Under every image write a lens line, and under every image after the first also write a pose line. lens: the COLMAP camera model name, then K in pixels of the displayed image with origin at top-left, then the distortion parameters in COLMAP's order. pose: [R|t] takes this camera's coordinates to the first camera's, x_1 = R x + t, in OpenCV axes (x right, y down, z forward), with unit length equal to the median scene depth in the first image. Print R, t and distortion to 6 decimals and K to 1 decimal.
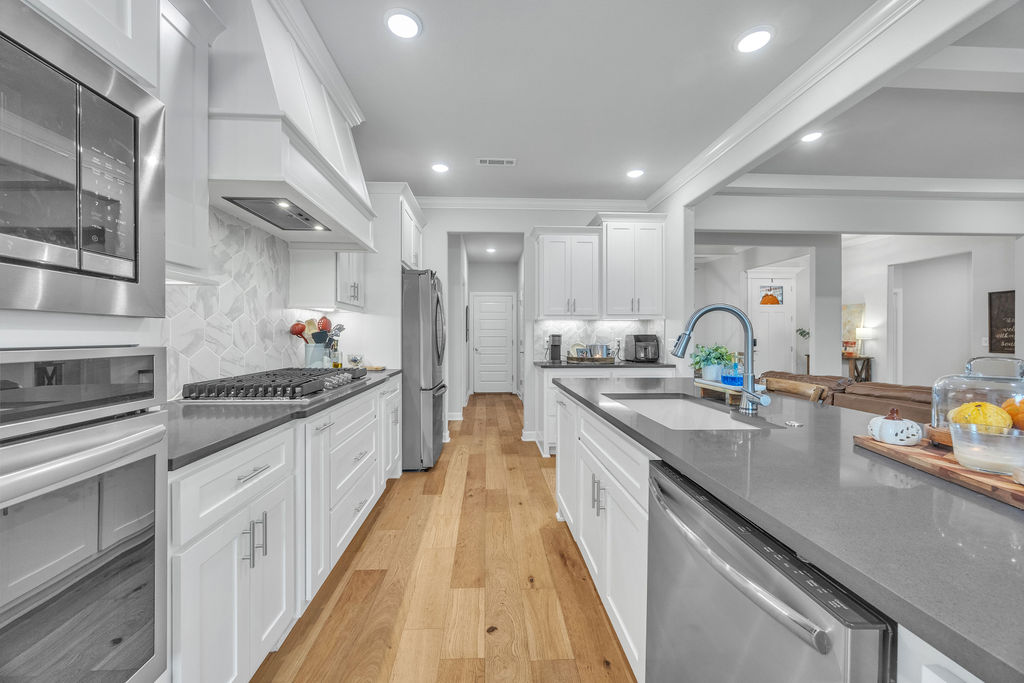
lens RADIAL K [[385.9, 0, 507.9], [0, 385.9, 338.8], [0, 0, 1]] dist [0.001303, 0.000015]
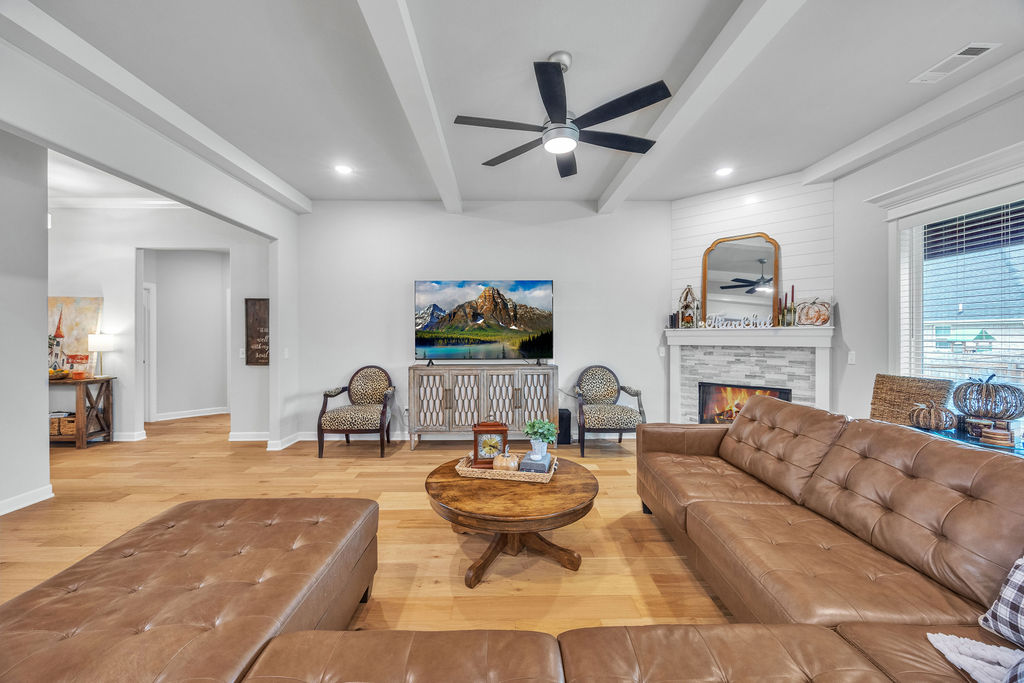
lens RADIAL K [[385.9, 0, 508.5], [0, 385.9, 343.8], [0, 0, 1]] dist [0.001303, 0.000015]
pose [[0.042975, 0.001030, 0.999076, 0.287964], [0.005759, 0.999983, -0.001278, -0.007082], [-0.999060, 0.005809, 0.042969, 0.270890]]
